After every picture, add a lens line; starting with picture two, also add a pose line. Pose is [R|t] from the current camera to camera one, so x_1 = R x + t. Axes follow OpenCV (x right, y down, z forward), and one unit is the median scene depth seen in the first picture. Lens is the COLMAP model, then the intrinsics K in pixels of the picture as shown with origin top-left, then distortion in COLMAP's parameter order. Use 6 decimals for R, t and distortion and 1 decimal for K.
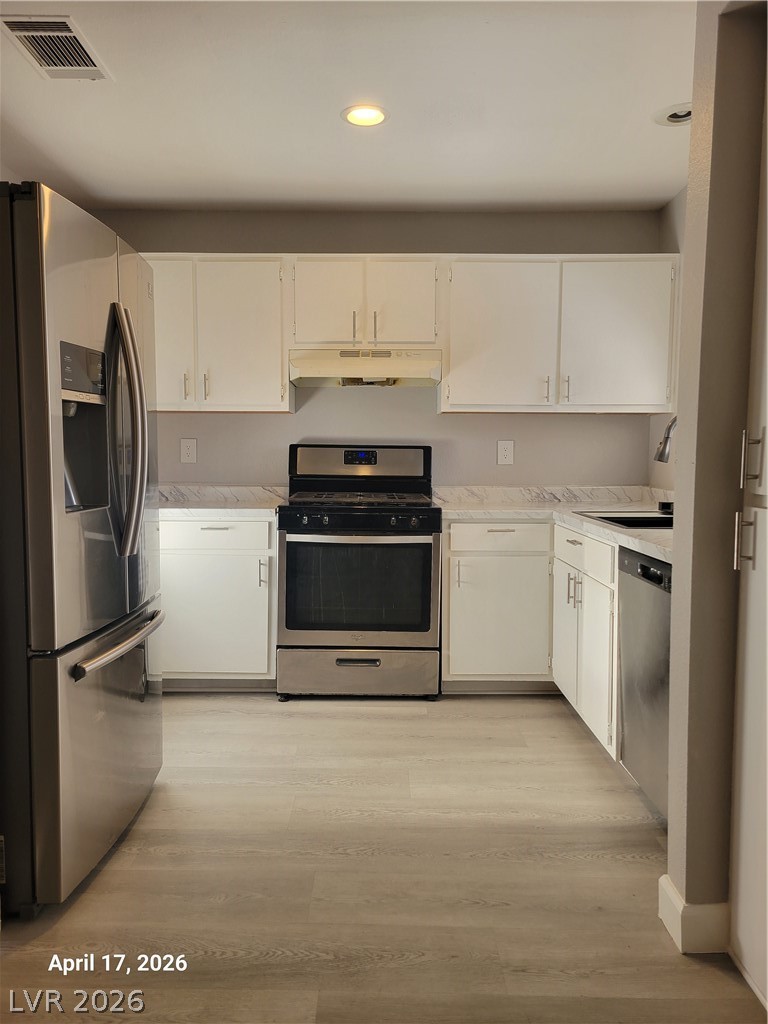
lens RADIAL K [[769.8, 0, 383.0], [0, 769.8, 510.9], [0, 0, 1]] dist [0.041324, 0.000330]
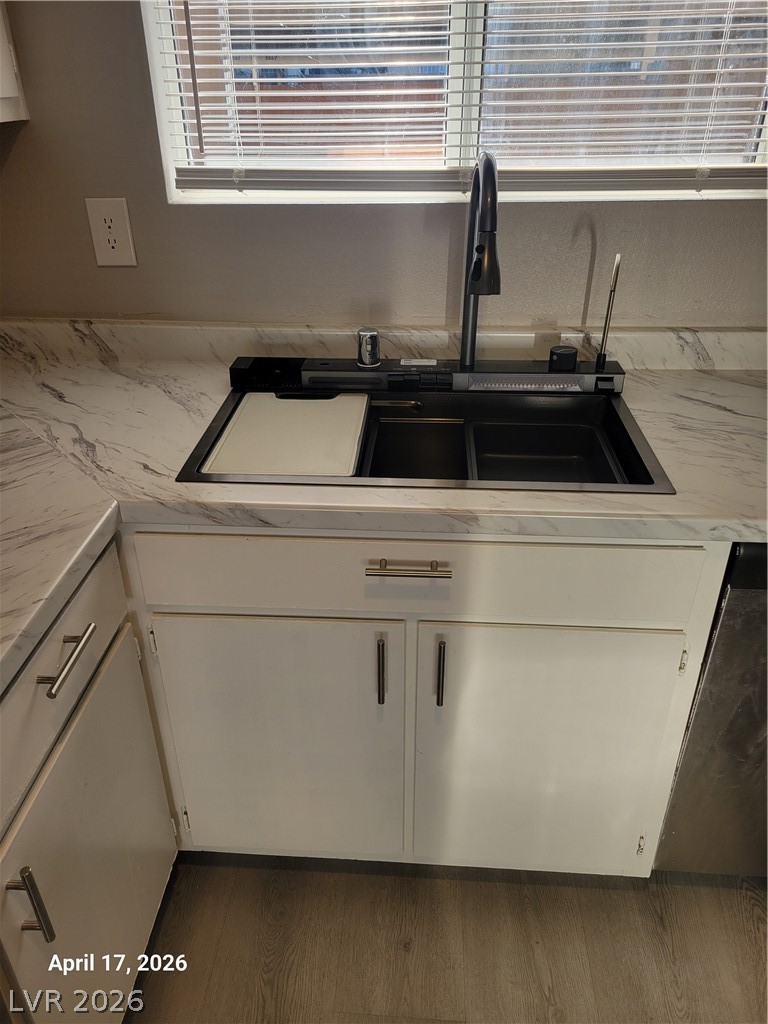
lens RADIAL K [[781.6, 0, 358.1], [0, 781.6, 515.2], [0, 0, 1]] dist [0.001506, -0.000583]
pose [[0.085072, -0.494147, 0.865206, -0.051690], [0.092923, 0.868504, 0.486894, -0.141178], [-0.992032, 0.038977, 0.119803, 0.852375]]
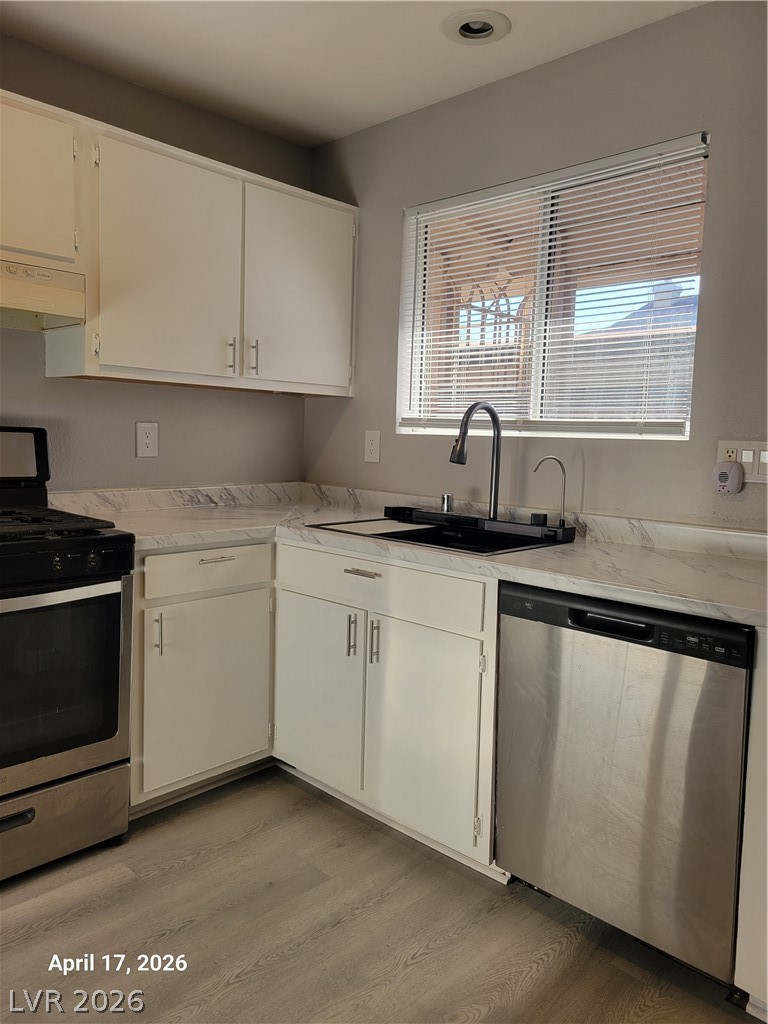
lens RADIAL K [[760.7, 0, 378.1], [0, 760.7, 499.4], [0, 0, 1]] dist [0.055070, -0.042788]
pose [[0.697358, -0.045628, 0.715269, -0.221479], [0.026930, 0.998935, 0.037467, -0.048219], [-0.716217, -0.006866, 0.697844, 0.423593]]
